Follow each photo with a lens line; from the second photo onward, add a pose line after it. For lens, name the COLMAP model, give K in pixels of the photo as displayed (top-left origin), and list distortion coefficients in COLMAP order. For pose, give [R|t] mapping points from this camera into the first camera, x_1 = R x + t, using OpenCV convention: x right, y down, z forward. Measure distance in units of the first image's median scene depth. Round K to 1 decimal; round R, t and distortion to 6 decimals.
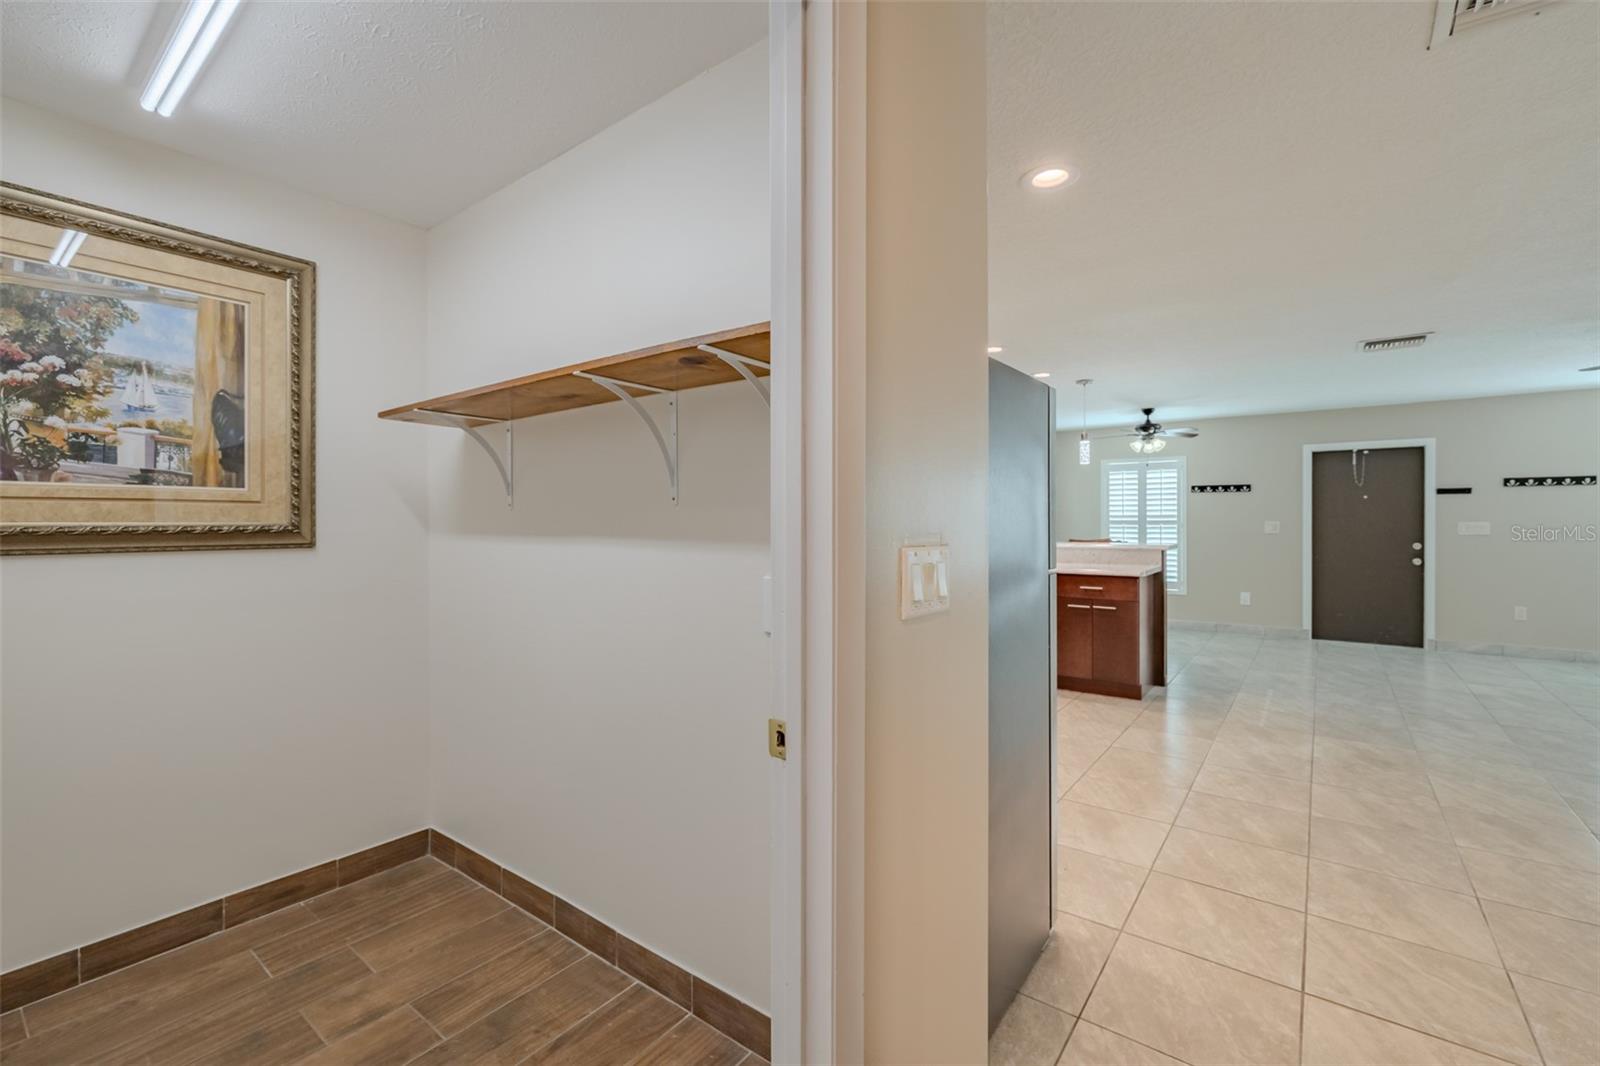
lens RADIAL K [[680.3, 0, 803.5], [0, 680.3, 533.6], [0, 0, 1]] dist [-0.001815, 0.000242]
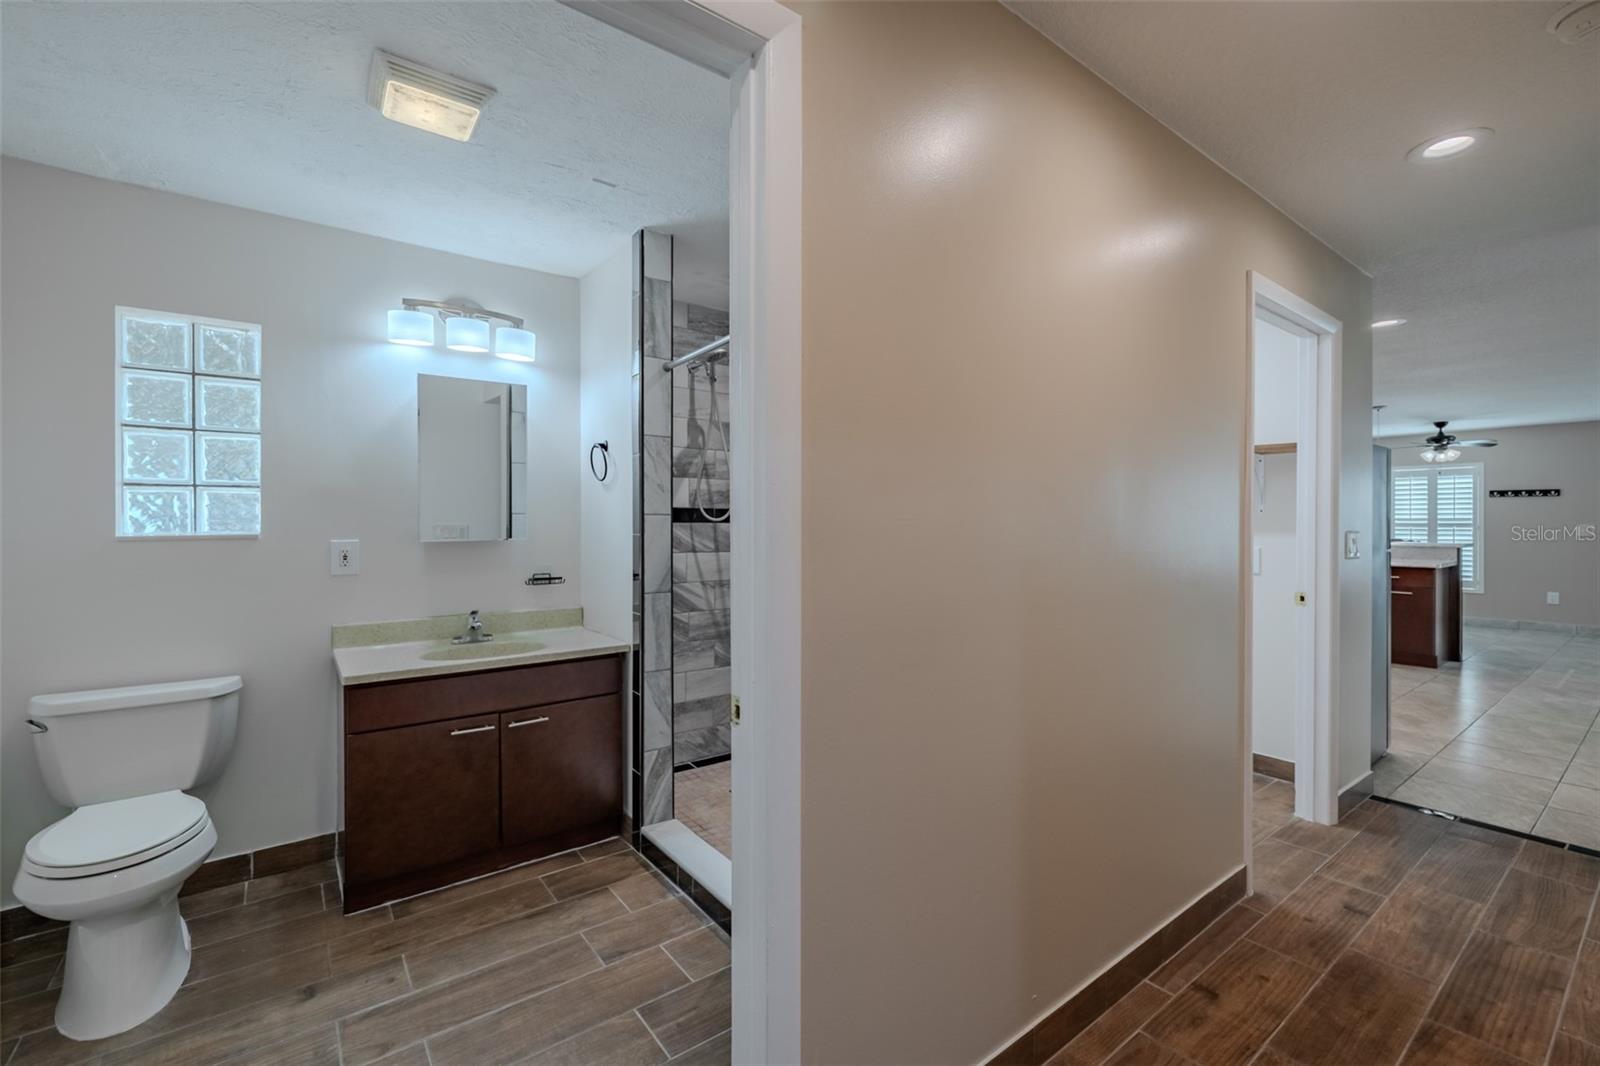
lens RADIAL K [[680.3, 0, 796.5], [0, 680.3, 531.3], [0, 0, 1]] dist [-0.001815, 0.000242]
pose [[0.961060, 0.006143, -0.276273, -0.224766], [-0.007987, 0.999953, -0.005550, 0.009535], [0.276226, 0.007541, 0.961063, -0.405431]]
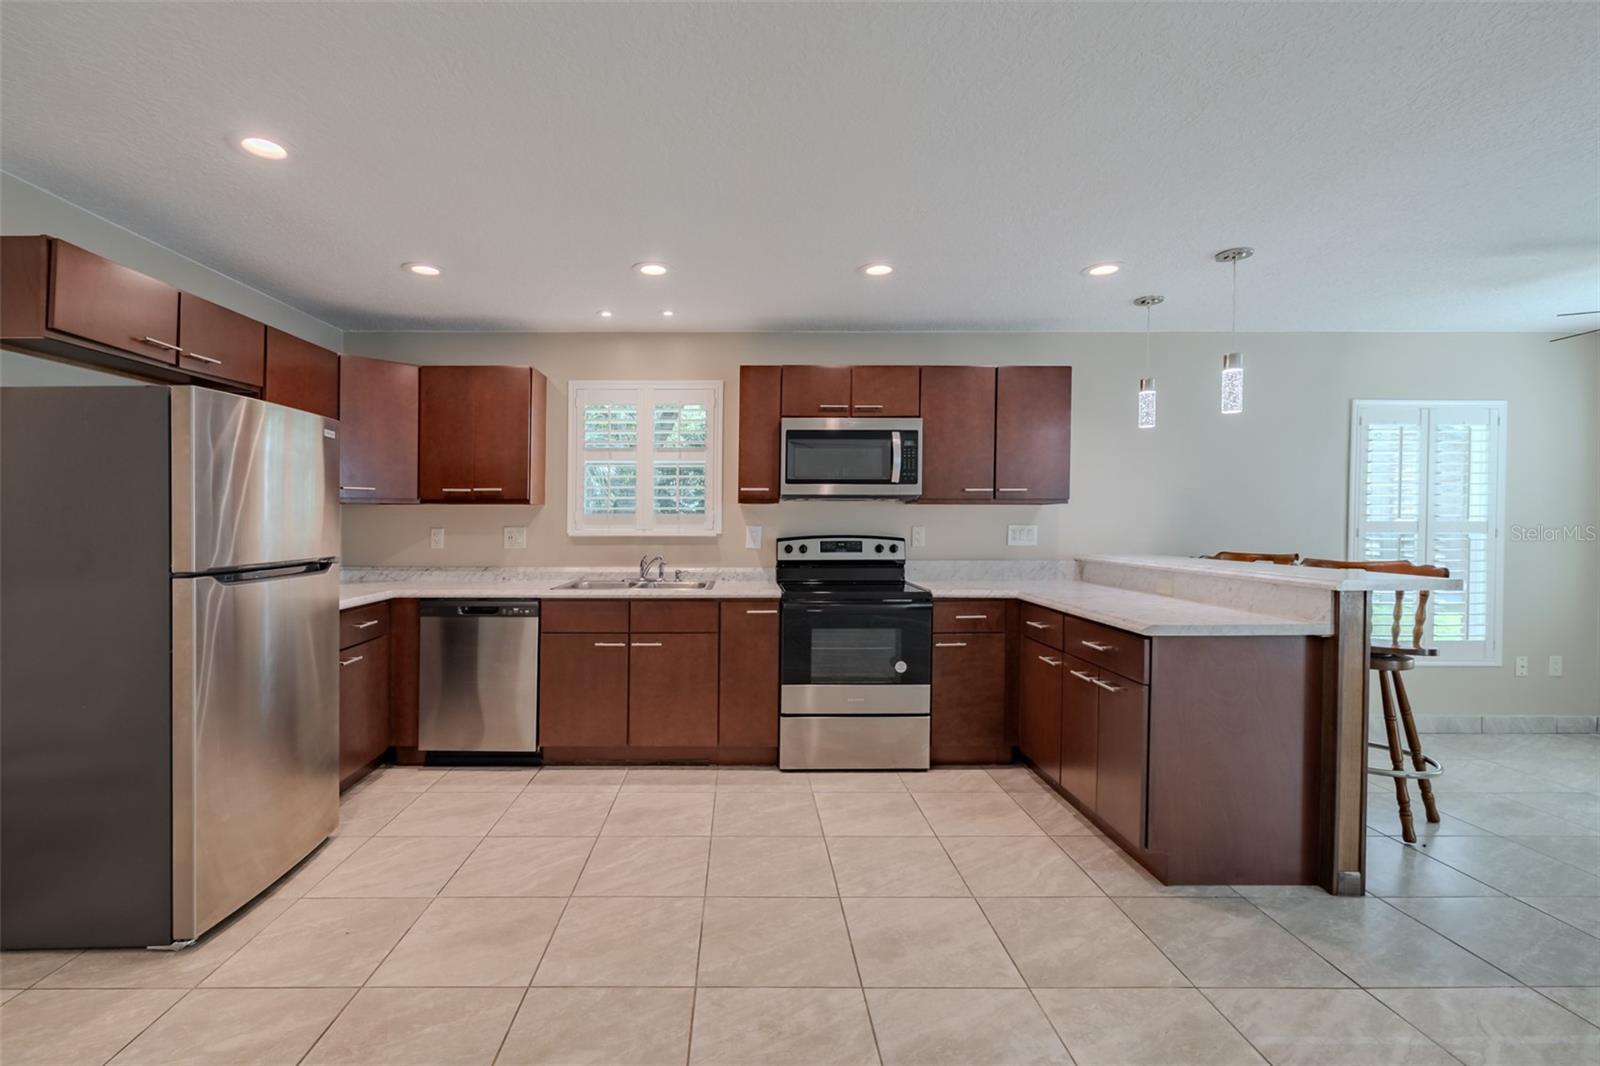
lens RADIAL K [[695.1, 0, 745.6], [0, 695.1, 533.6], [0, 0, 1]] dist [0.000529, 0.001024]
pose [[0.607470, 0.020422, -0.794080, 0.568792], [-0.018725, 0.999760, 0.011386, -0.009420], [0.794122, 0.007952, 0.607706, 0.359948]]
